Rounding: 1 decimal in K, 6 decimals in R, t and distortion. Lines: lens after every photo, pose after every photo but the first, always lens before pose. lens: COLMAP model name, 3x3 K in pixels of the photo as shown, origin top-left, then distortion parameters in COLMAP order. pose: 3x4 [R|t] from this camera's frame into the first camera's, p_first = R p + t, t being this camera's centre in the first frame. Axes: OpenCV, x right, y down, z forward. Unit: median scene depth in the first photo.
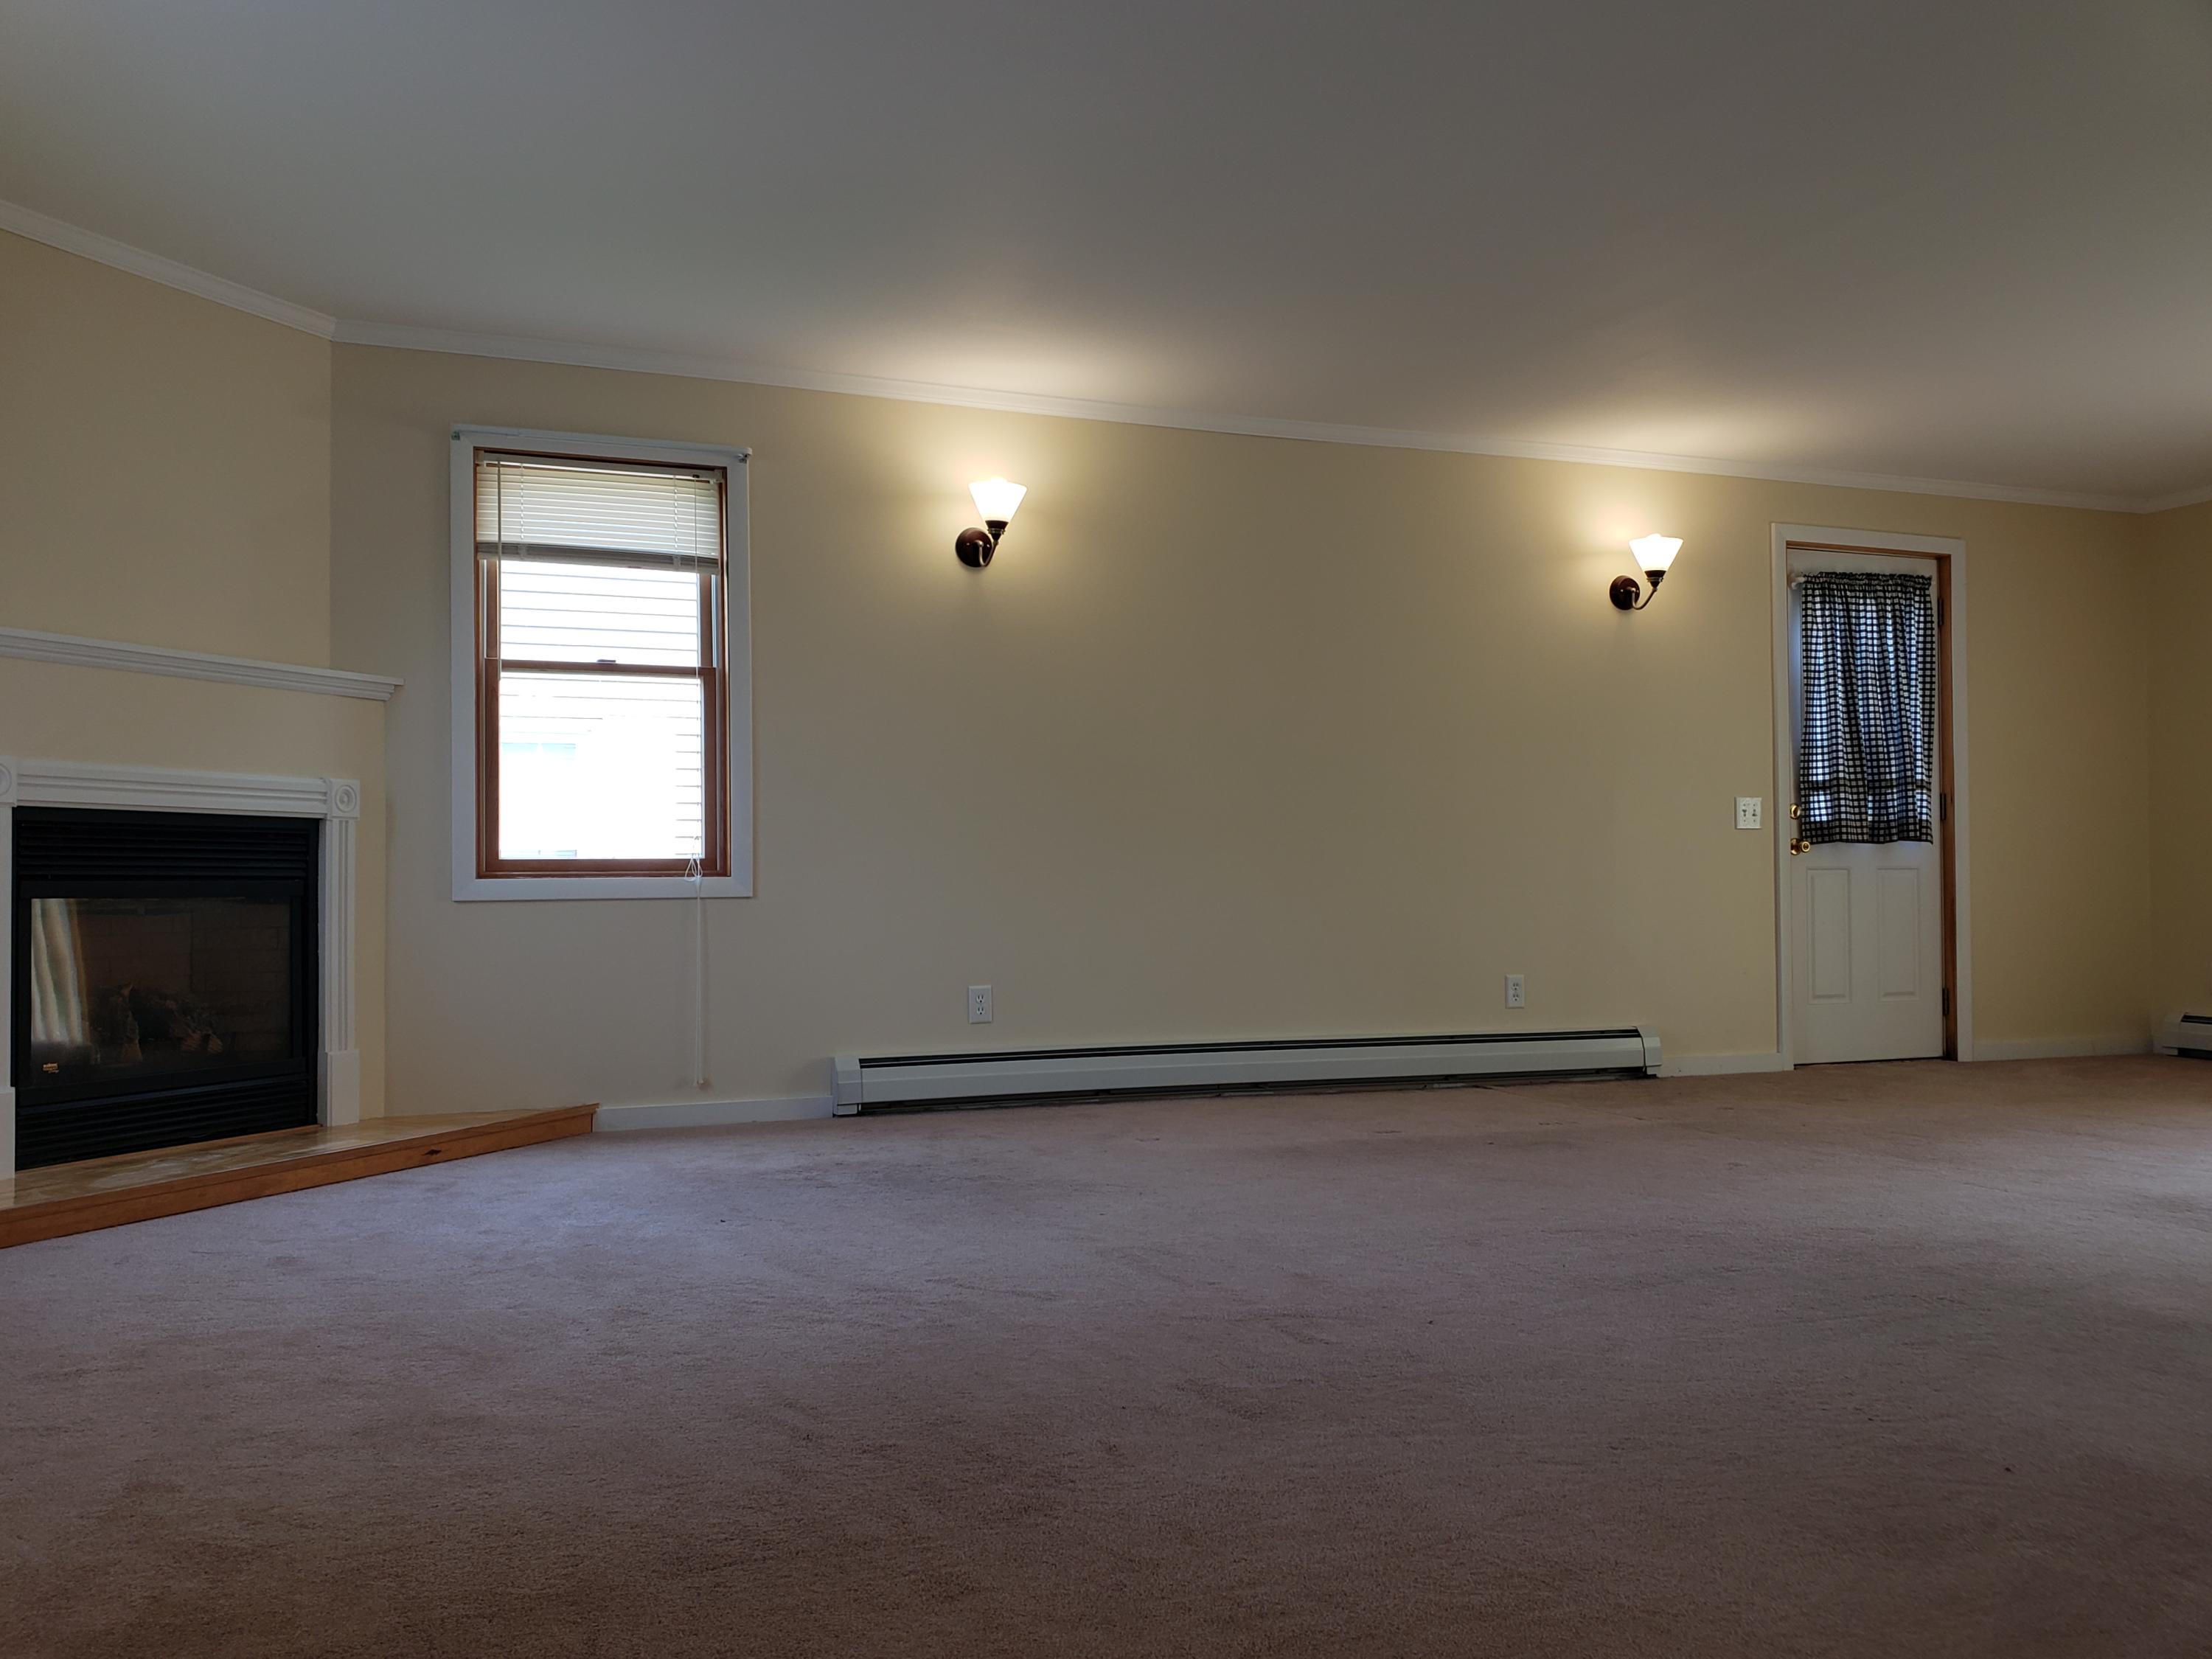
lens RADIAL K [[1721.3, 0, 1010.7], [0, 1721.3, 841.0], [0, 0, 1]] dist [0.049084, -0.071897]
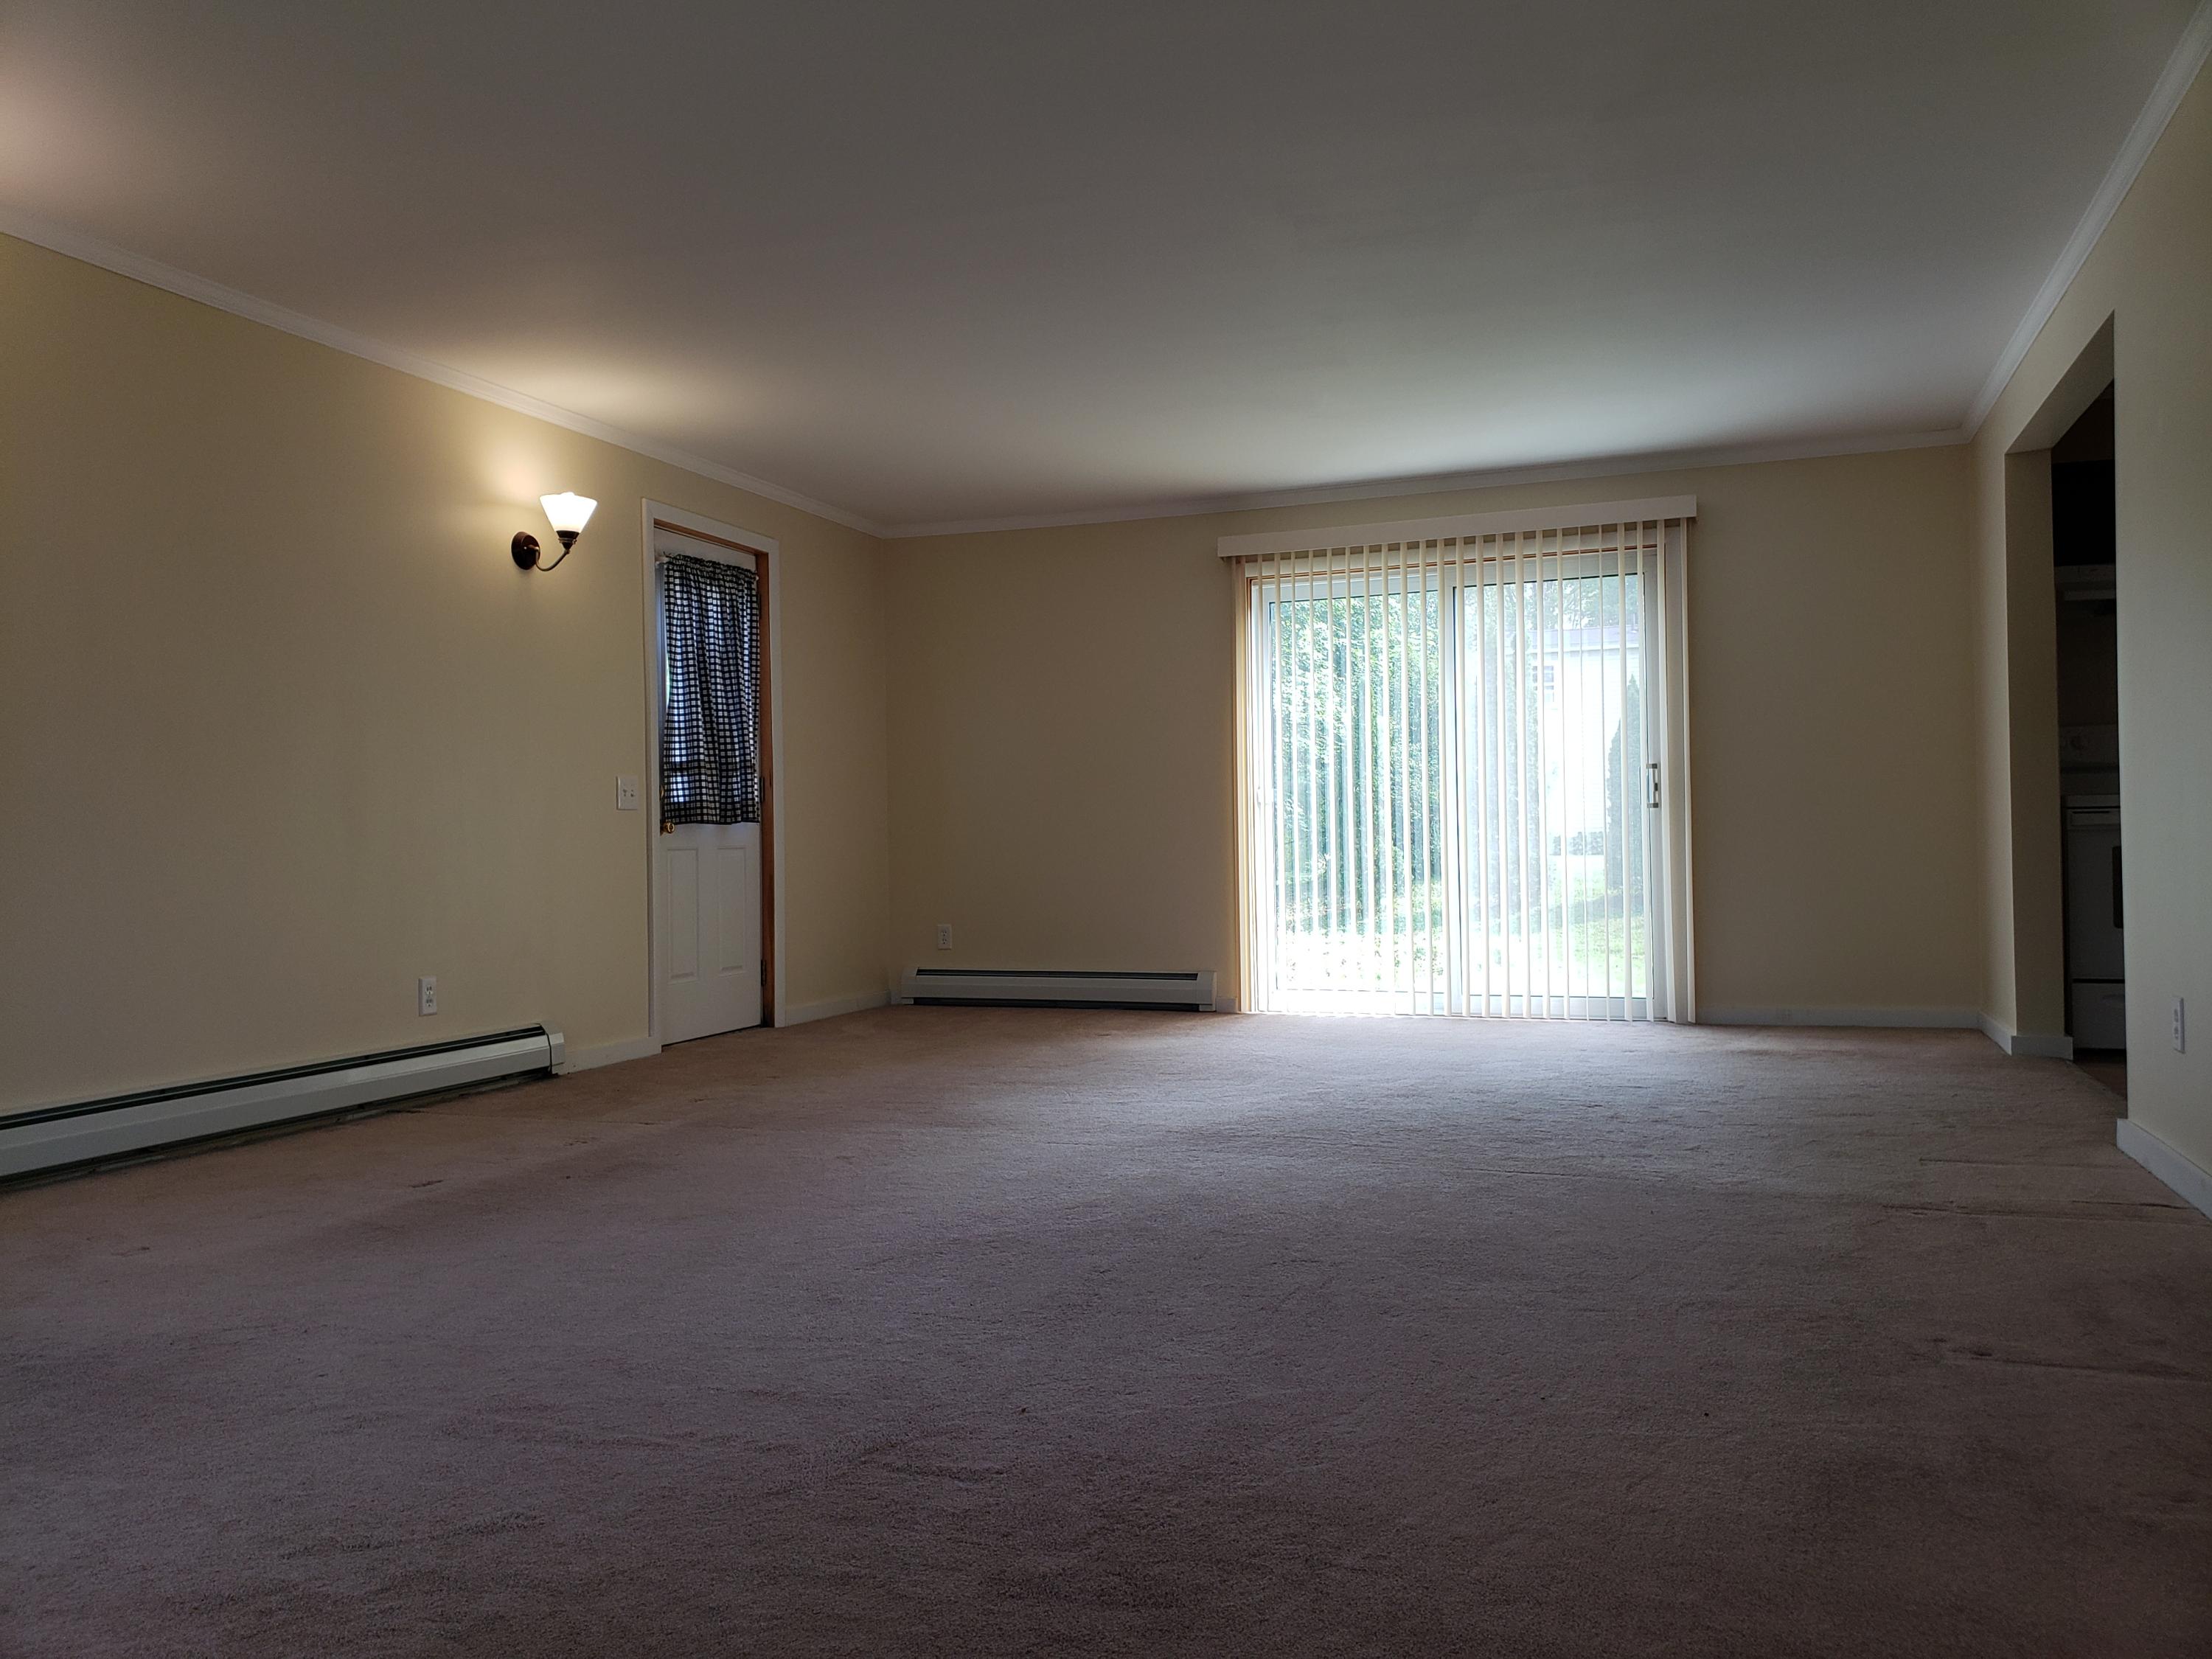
lens RADIAL K [[1721.3, 0, 1104.7], [0, 1721.3, 839.2], [0, 0, 1]] dist [0.049084, -0.071897]
pose [[0.641586, -0.007760, 0.767012, -0.144102], [-0.003502, 0.999909, 0.013045, -0.003908], [-0.767043, -0.011056, 0.641500, 0.167295]]
